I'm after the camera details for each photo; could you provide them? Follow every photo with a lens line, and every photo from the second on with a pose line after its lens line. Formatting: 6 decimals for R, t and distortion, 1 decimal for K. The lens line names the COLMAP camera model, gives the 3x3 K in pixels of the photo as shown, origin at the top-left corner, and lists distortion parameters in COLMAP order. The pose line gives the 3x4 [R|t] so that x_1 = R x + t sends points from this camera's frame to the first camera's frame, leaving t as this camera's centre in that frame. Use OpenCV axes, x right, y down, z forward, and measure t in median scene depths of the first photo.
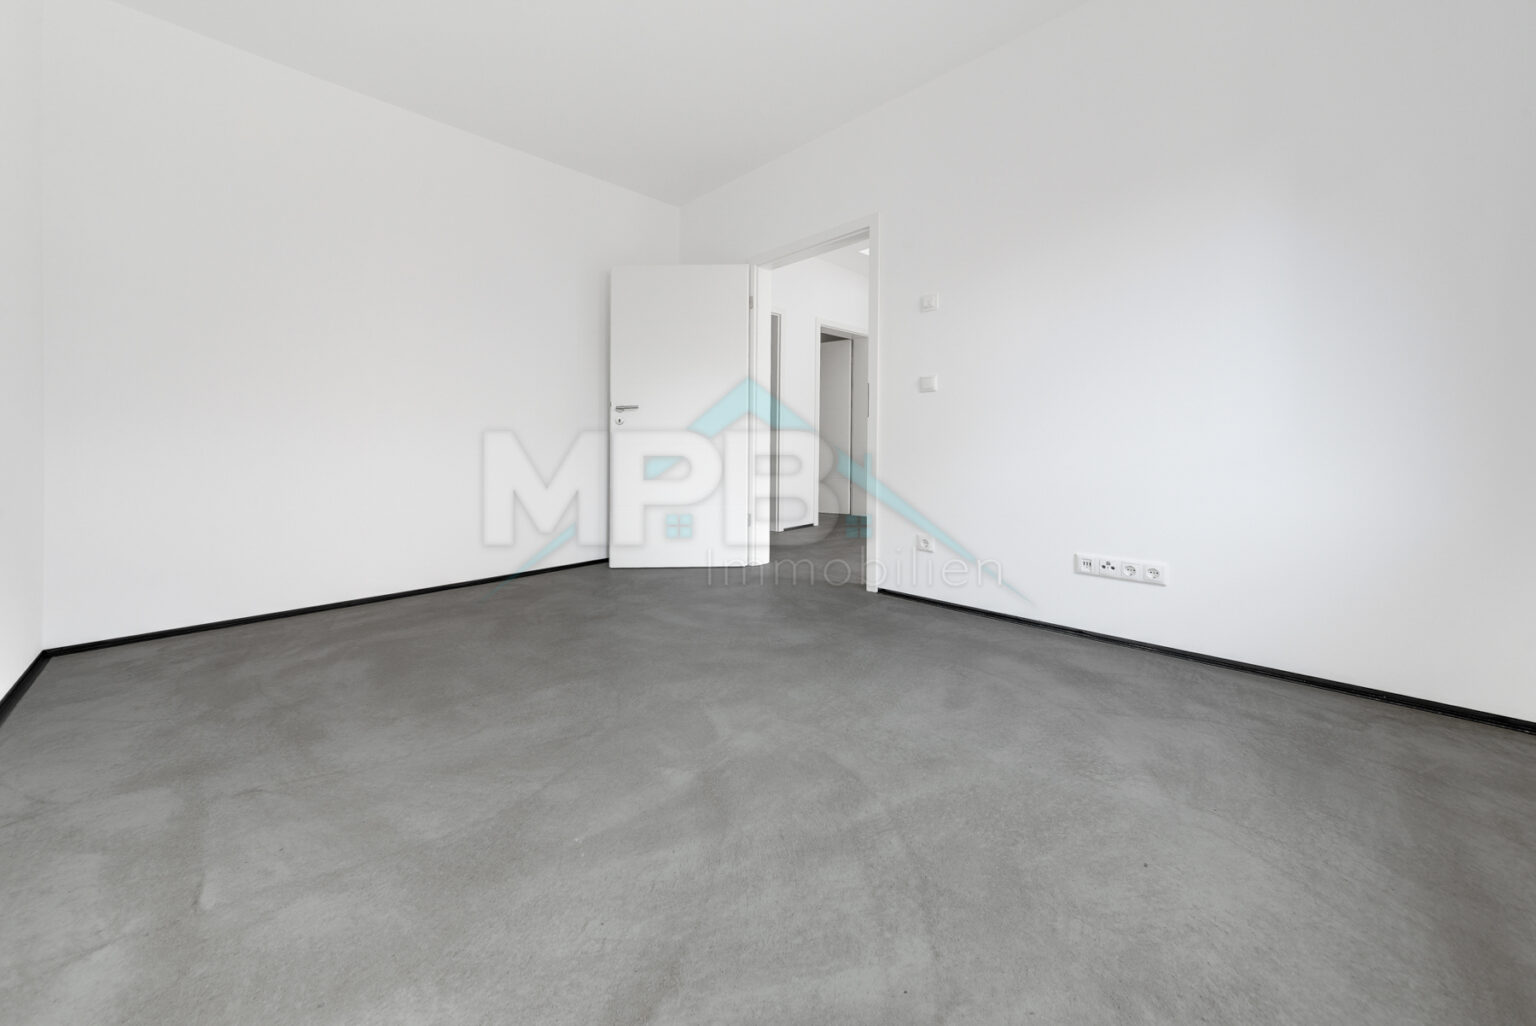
lens RADIAL K [[555.1, 0, 776.0], [0, 555.1, 520.7], [0, 0, 1]] dist [-0.000666, 0.000035]
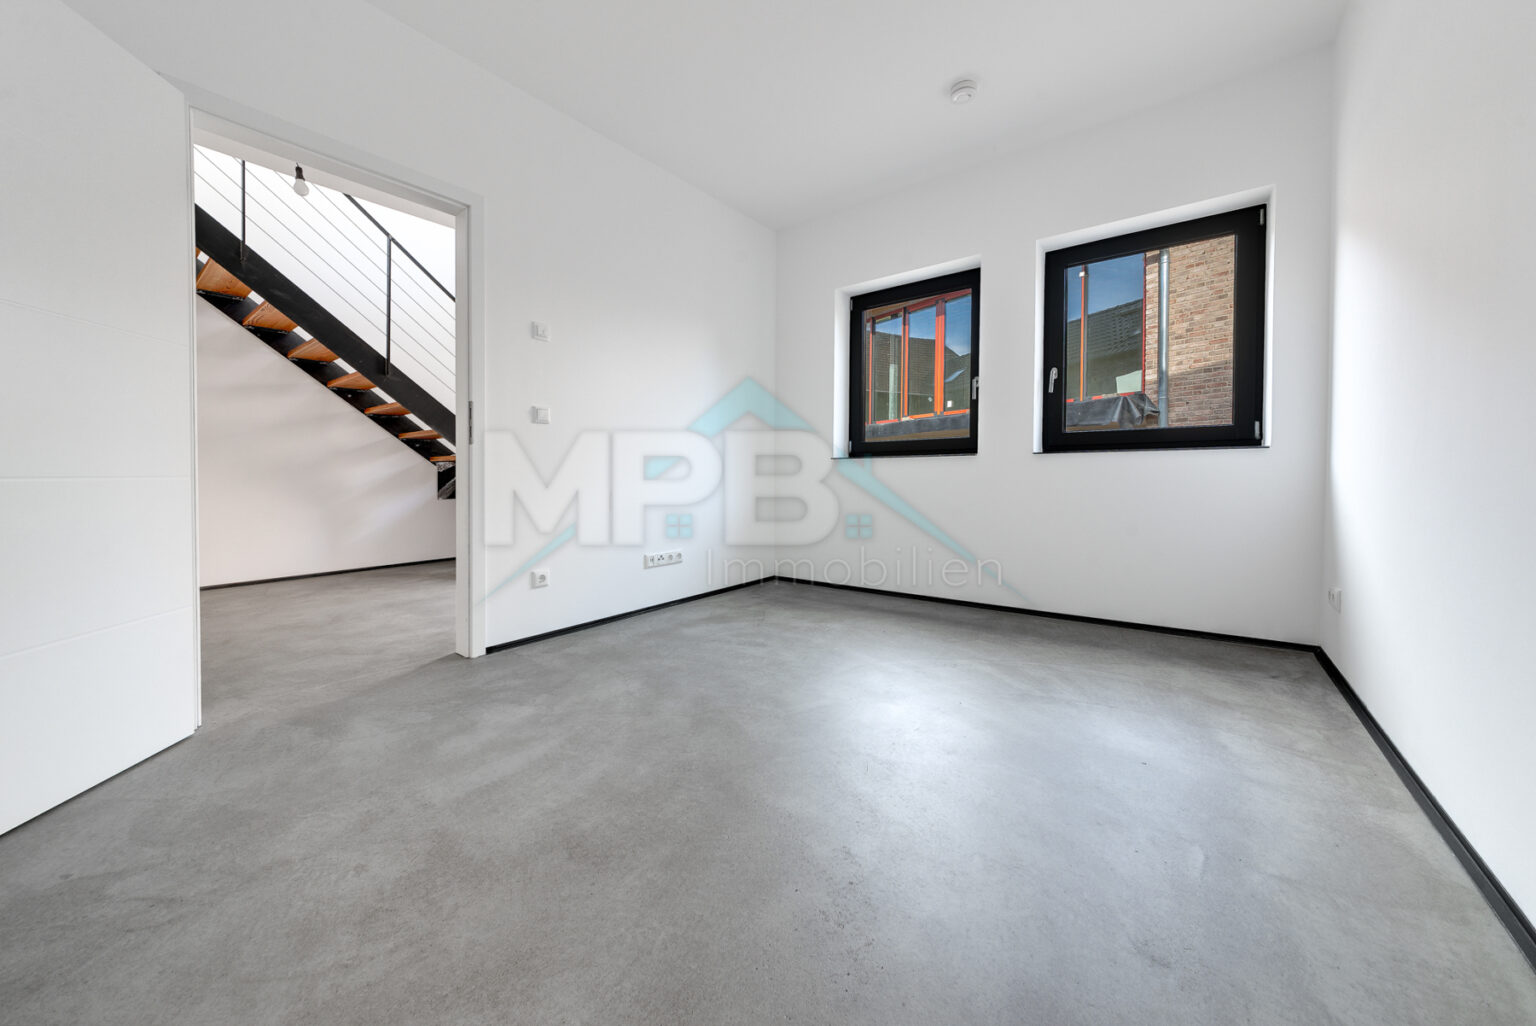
lens RADIAL K [[552.5, 0, 732.5], [0, 552.5, 490.2], [0, 0, 1]] dist [-0.001563, -0.000108]
pose [[-0.087075, -0.019686, 0.996007, -1.322240], [0.141872, 0.989369, 0.031958, -0.177130], [-0.986048, 0.144088, -0.083356, 1.238542]]
